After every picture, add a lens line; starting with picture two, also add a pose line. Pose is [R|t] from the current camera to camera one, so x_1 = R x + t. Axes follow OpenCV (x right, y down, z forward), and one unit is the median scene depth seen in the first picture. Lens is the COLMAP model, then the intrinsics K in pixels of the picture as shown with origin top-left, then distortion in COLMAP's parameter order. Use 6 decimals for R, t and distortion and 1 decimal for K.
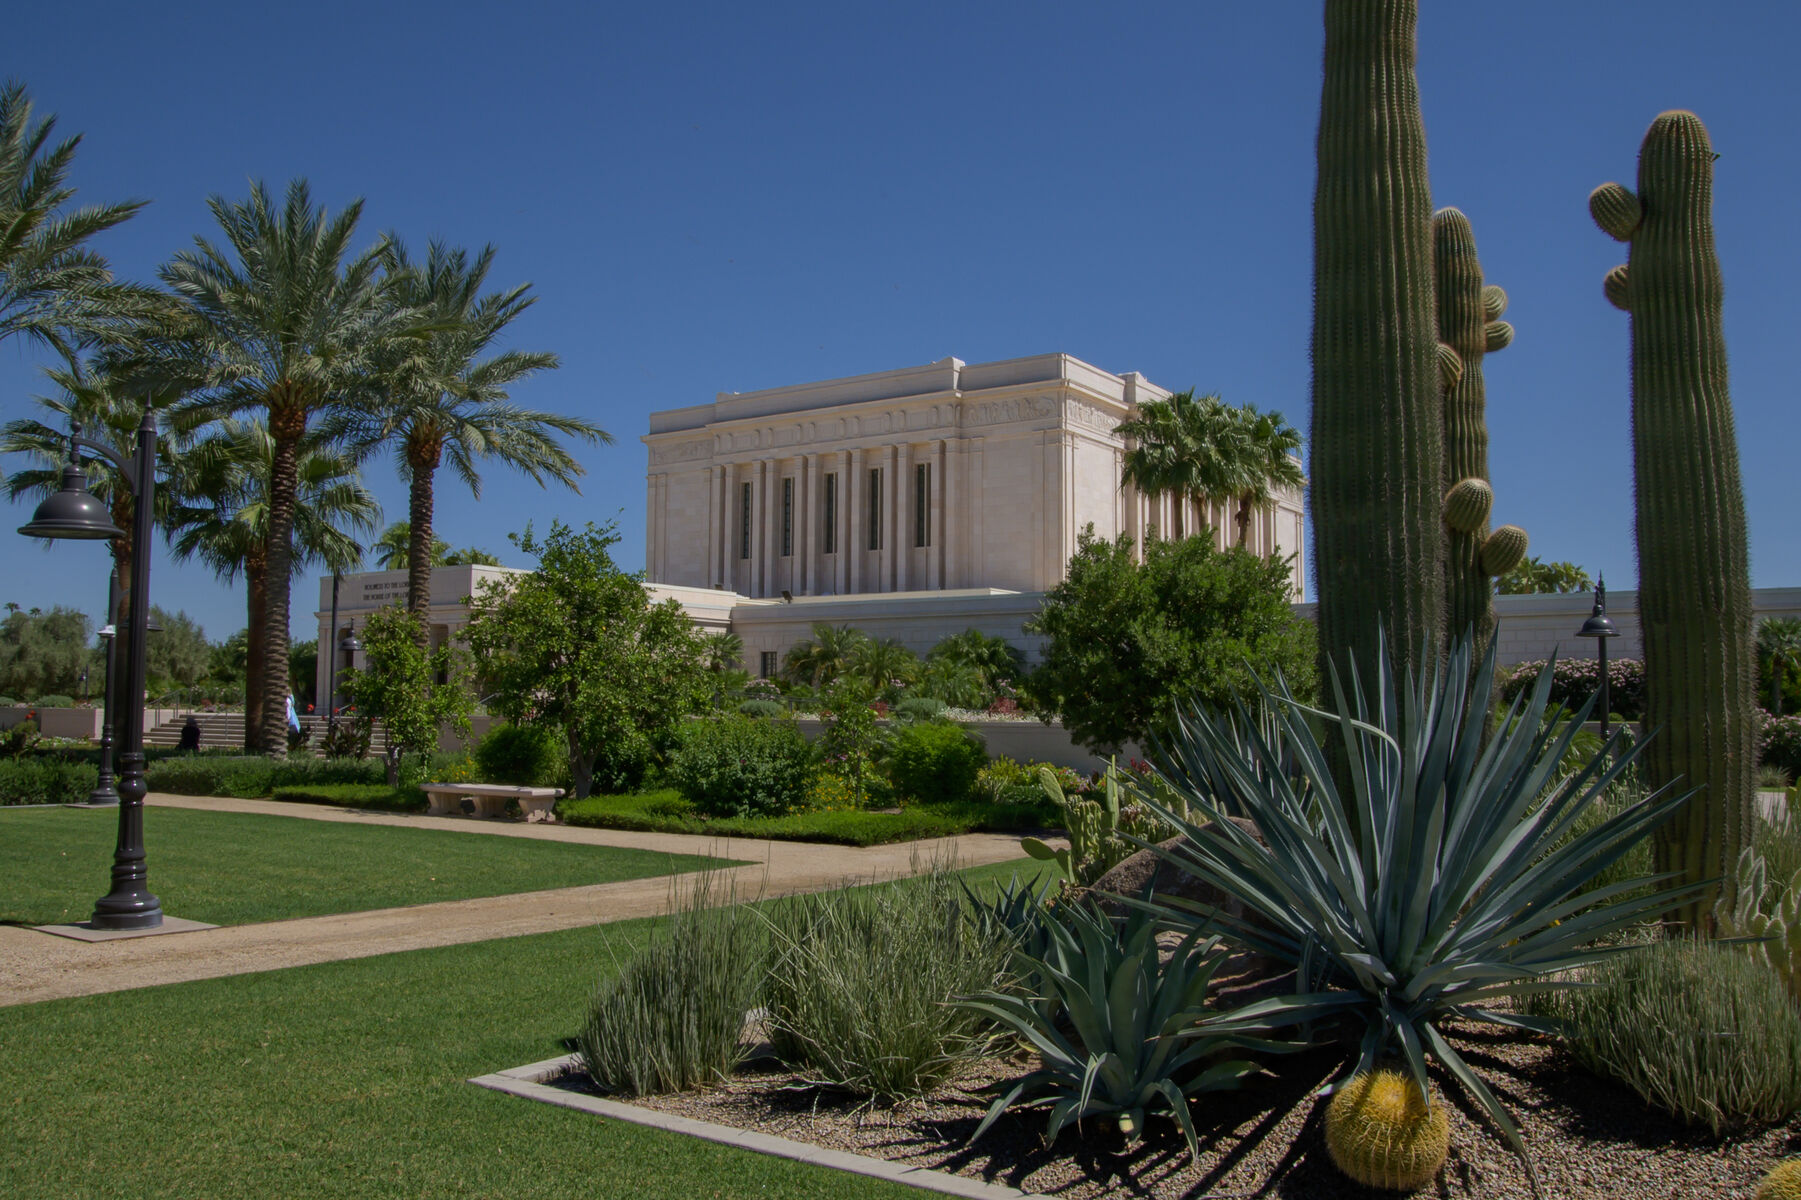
lens RADIAL K [[1450.5, 0, 900.5], [0, 1450.5, 600.0], [0, 0, 1]] dist [-0.121442, 0.094393]
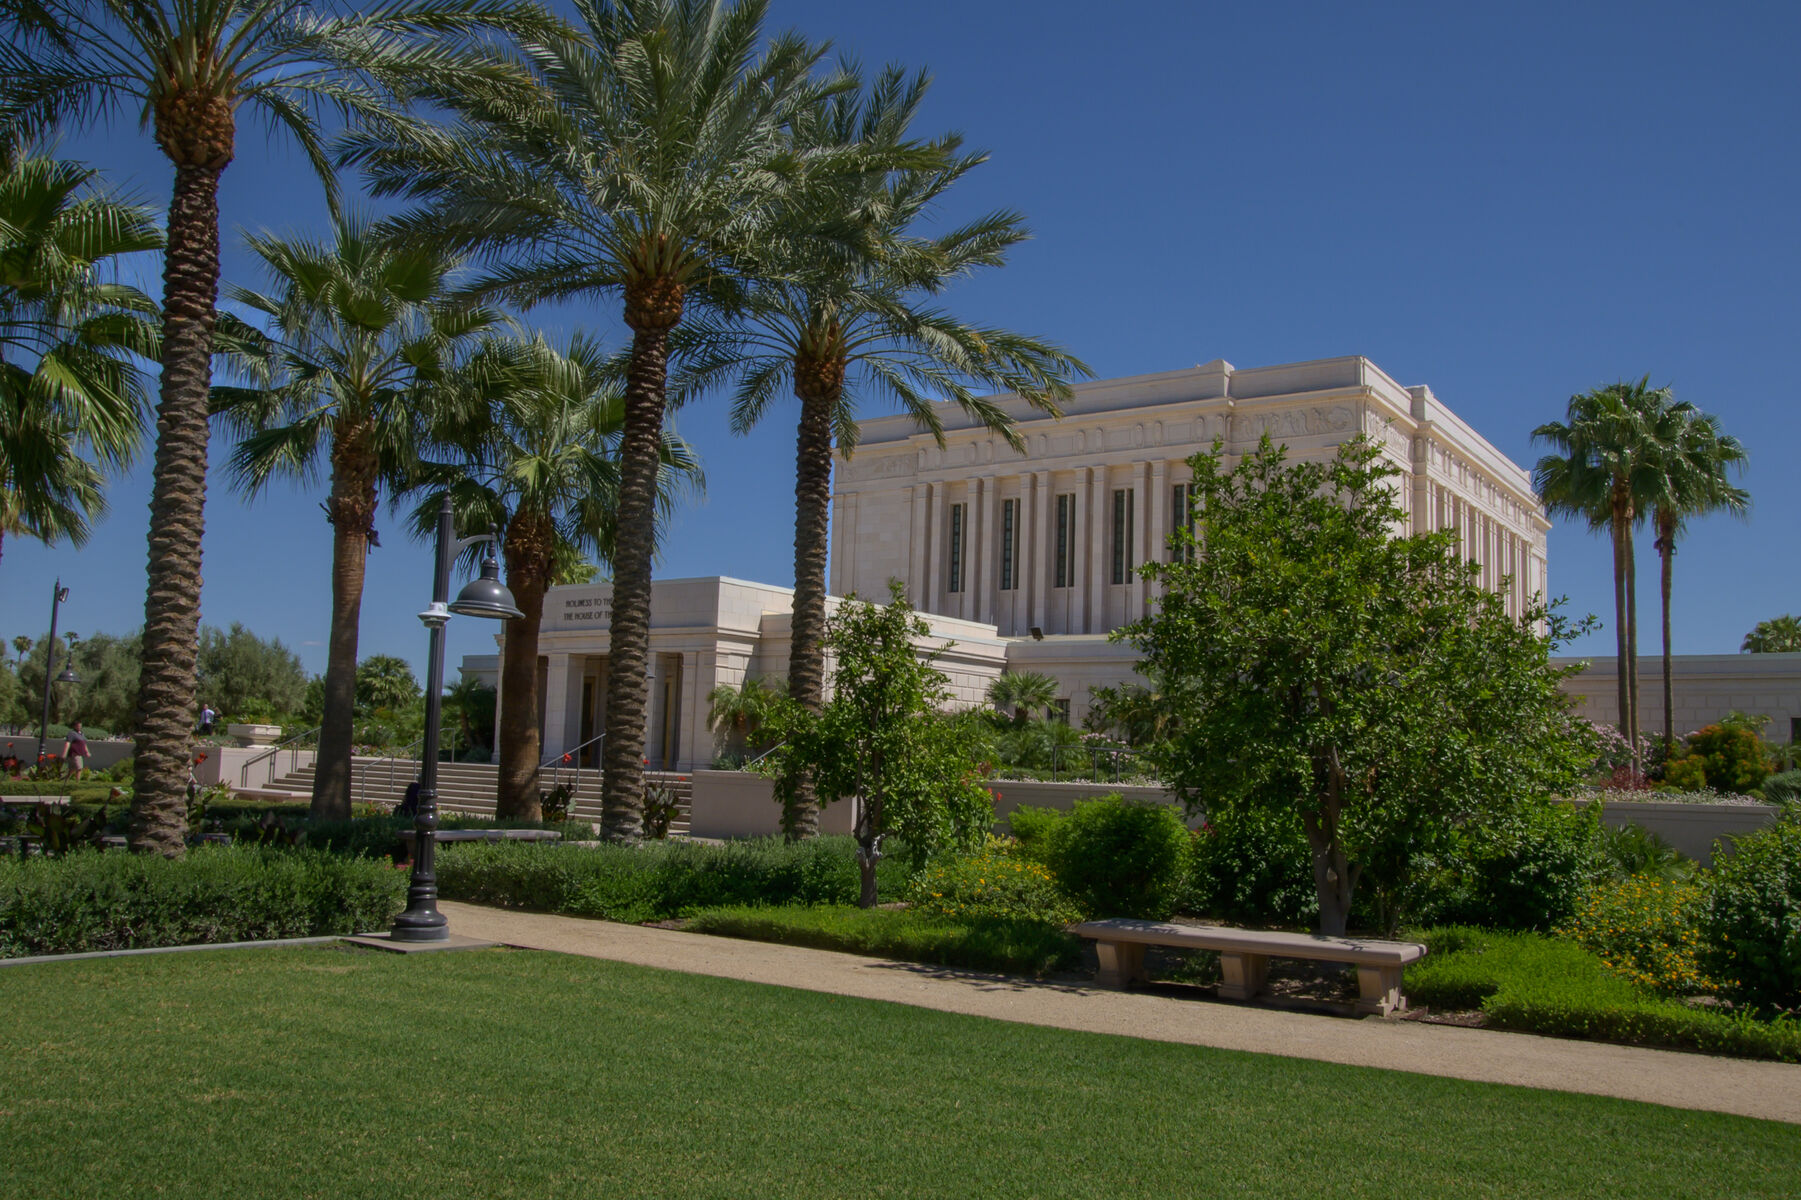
lens RADIAL K [[1450.5, 0, 900.5], [0, 1450.5, 600.0], [0, 0, 1]] dist [-0.121442, 0.094393]
pose [[0.999239, 0.025728, -0.029304, -0.158481], [-0.026857, 0.998885, -0.038820, 0.014307], [0.028273, 0.039578, 0.998816, 0.197874]]
